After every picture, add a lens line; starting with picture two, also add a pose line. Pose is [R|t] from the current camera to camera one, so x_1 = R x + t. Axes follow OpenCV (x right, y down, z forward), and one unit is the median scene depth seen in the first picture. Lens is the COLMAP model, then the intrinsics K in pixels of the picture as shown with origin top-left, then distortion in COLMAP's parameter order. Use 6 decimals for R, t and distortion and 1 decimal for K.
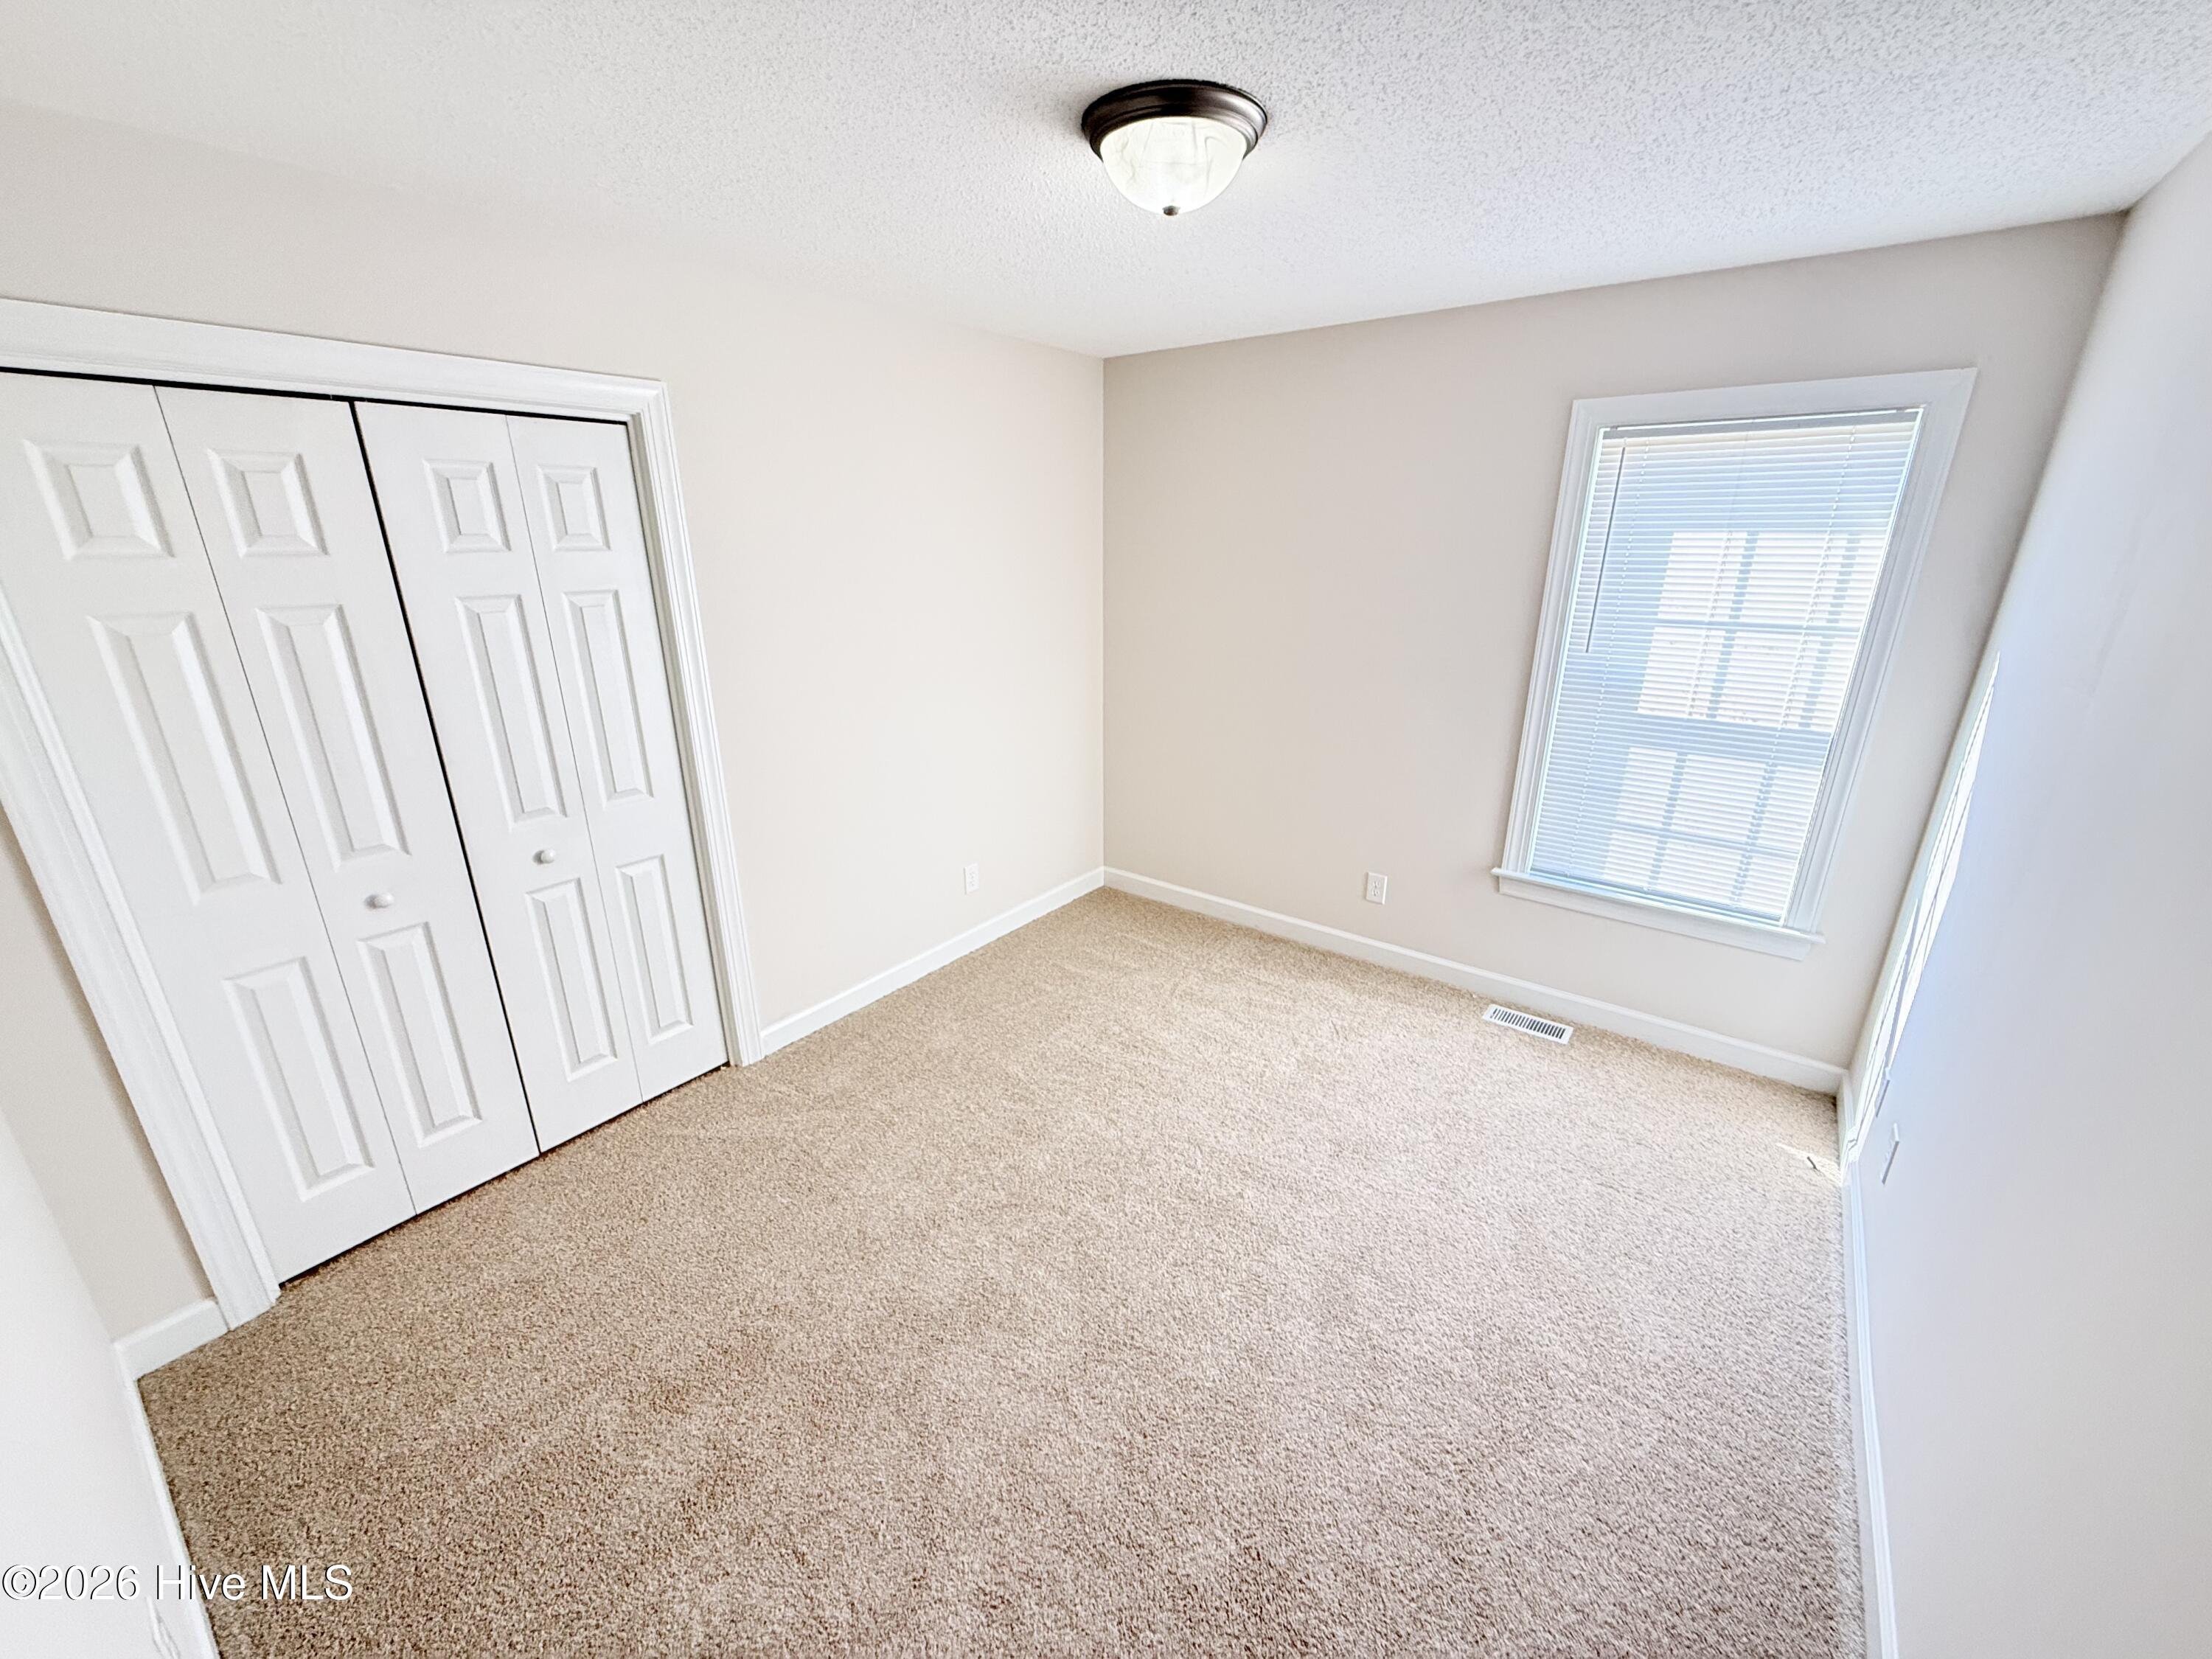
lens RADIAL K [[881.8, 0, 1106.0], [0, 881.8, 829.5], [0, 0, 1]] dist [-0.000496, -0.000039]
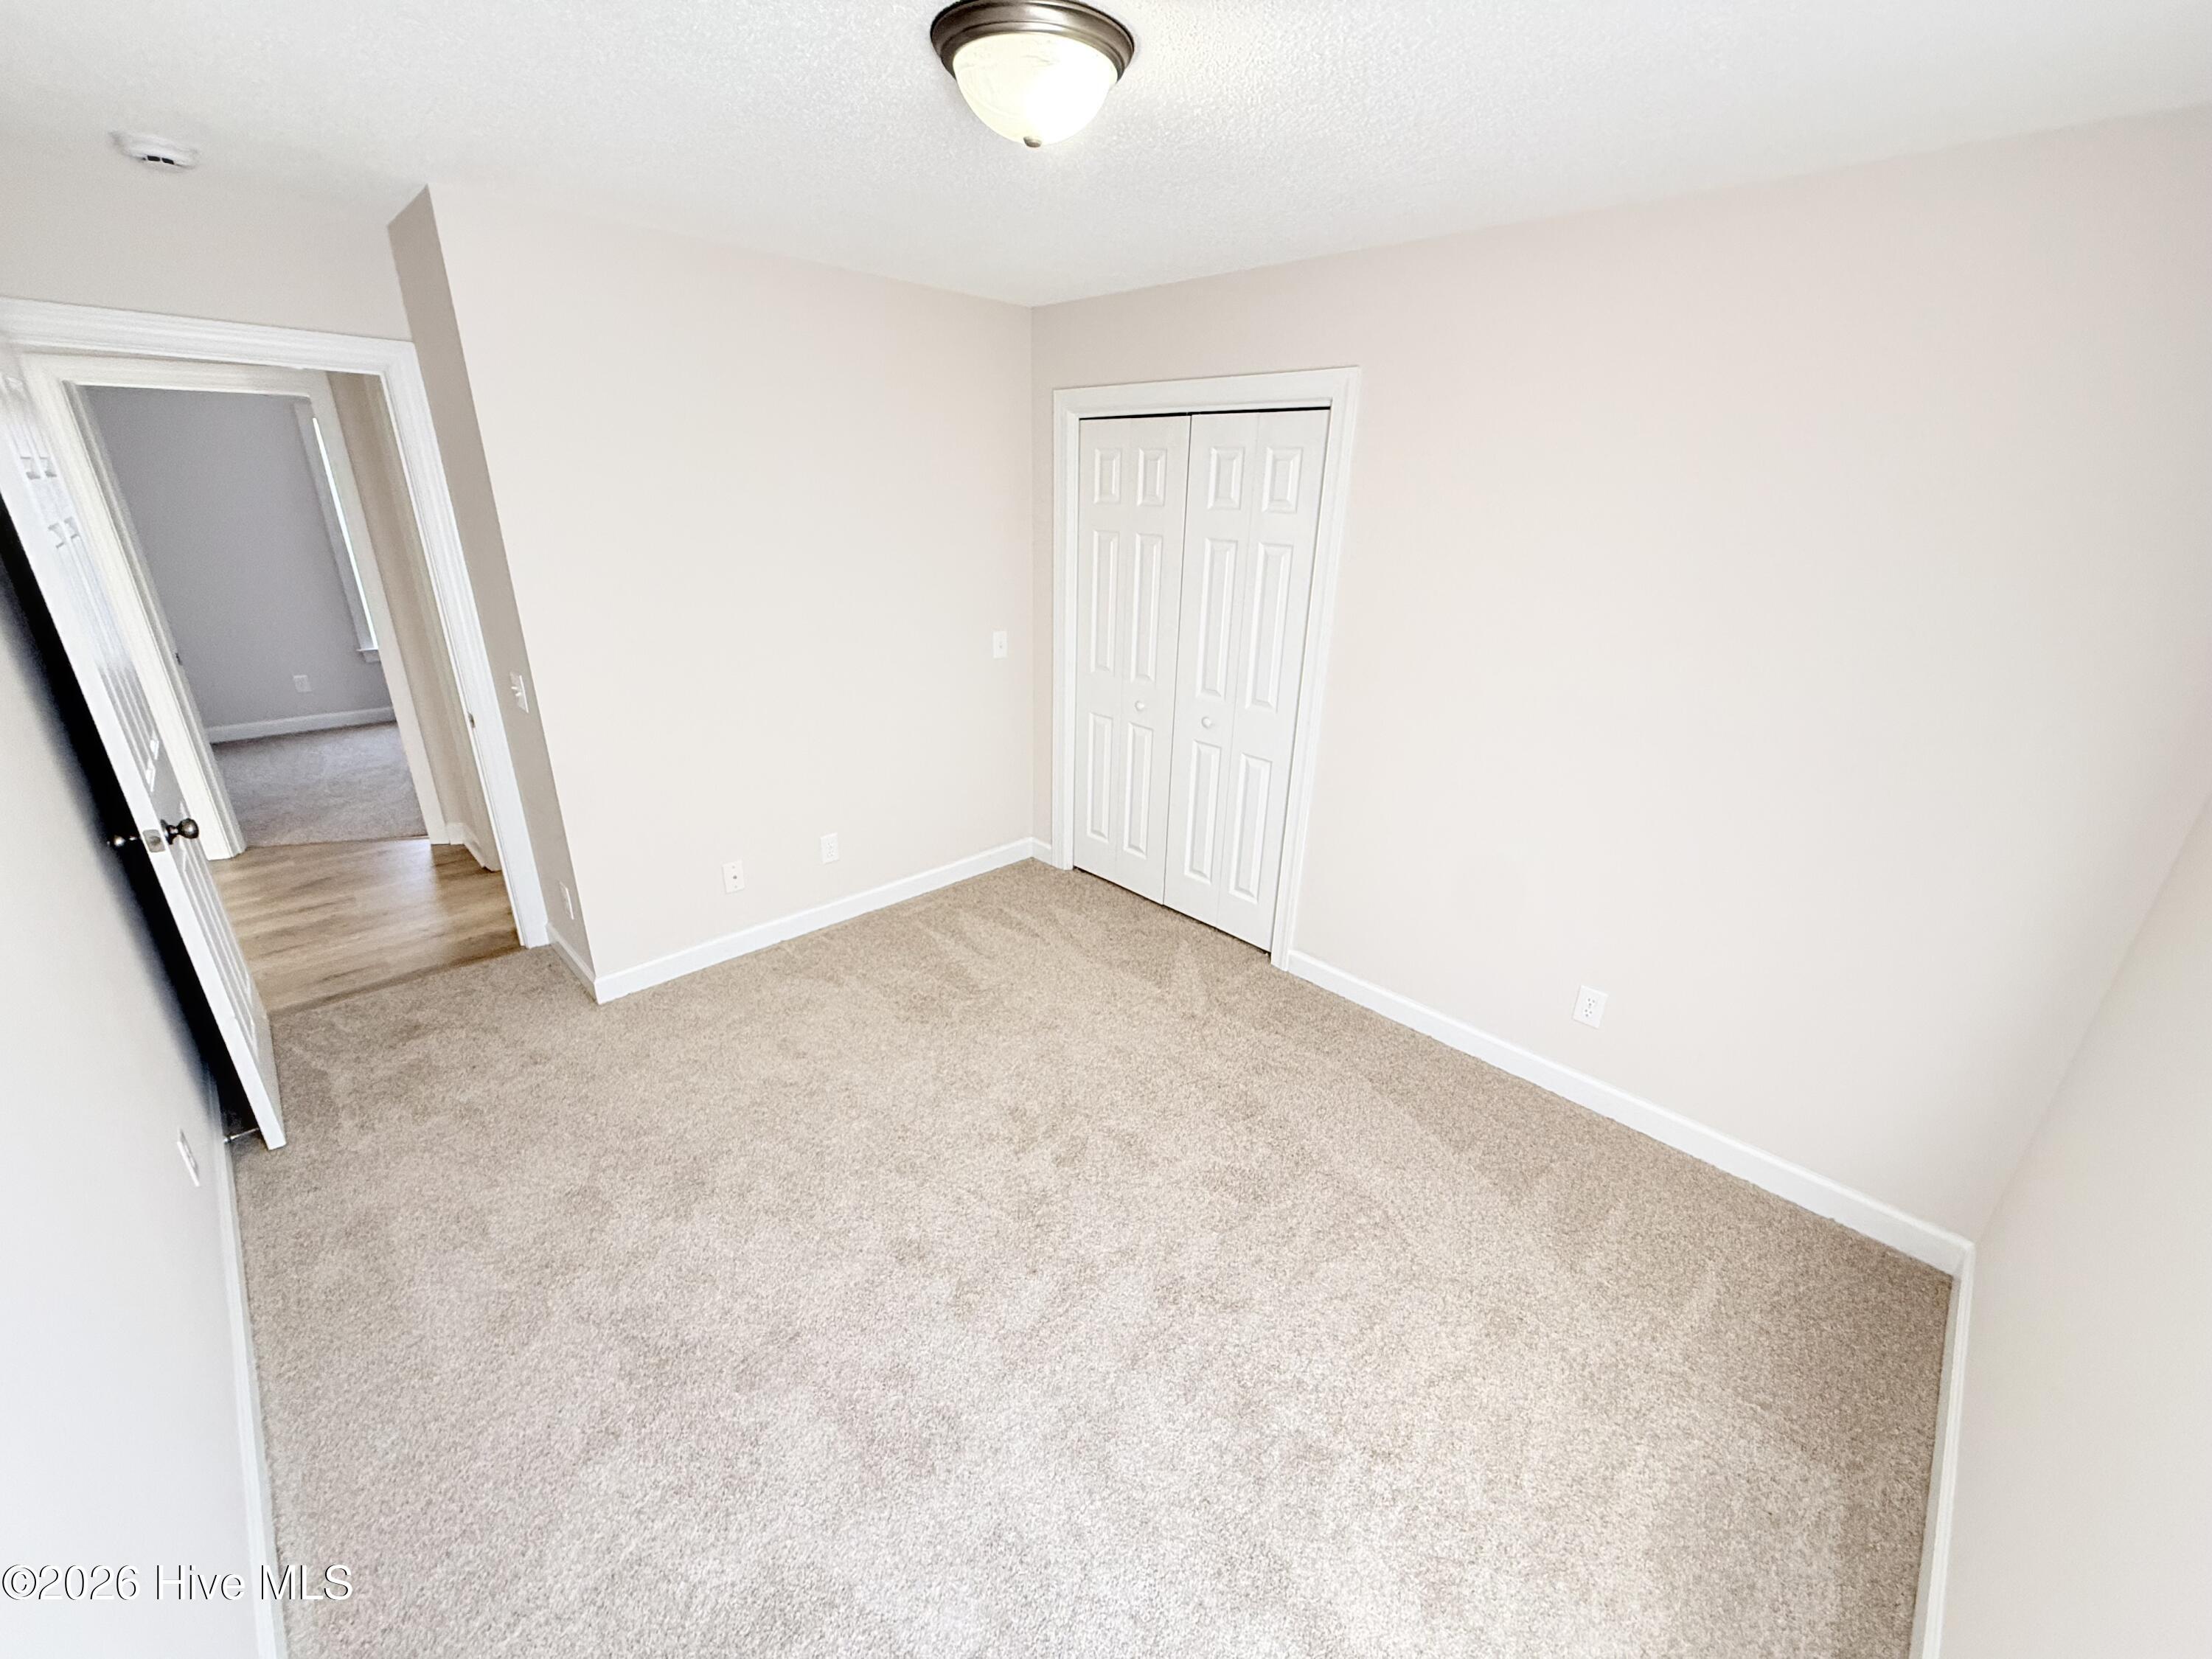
lens RADIAL K [[877.6, 0, 1105.5], [0, 877.6, 839.6], [0, 0, 1]] dist [-0.002752, -0.000480]
pose [[-0.145579, 0.364287, -0.919838, 0.656170], [-0.347566, 0.851649, 0.392290, -0.260216], [0.926285, 0.376814, 0.002632, 0.763597]]
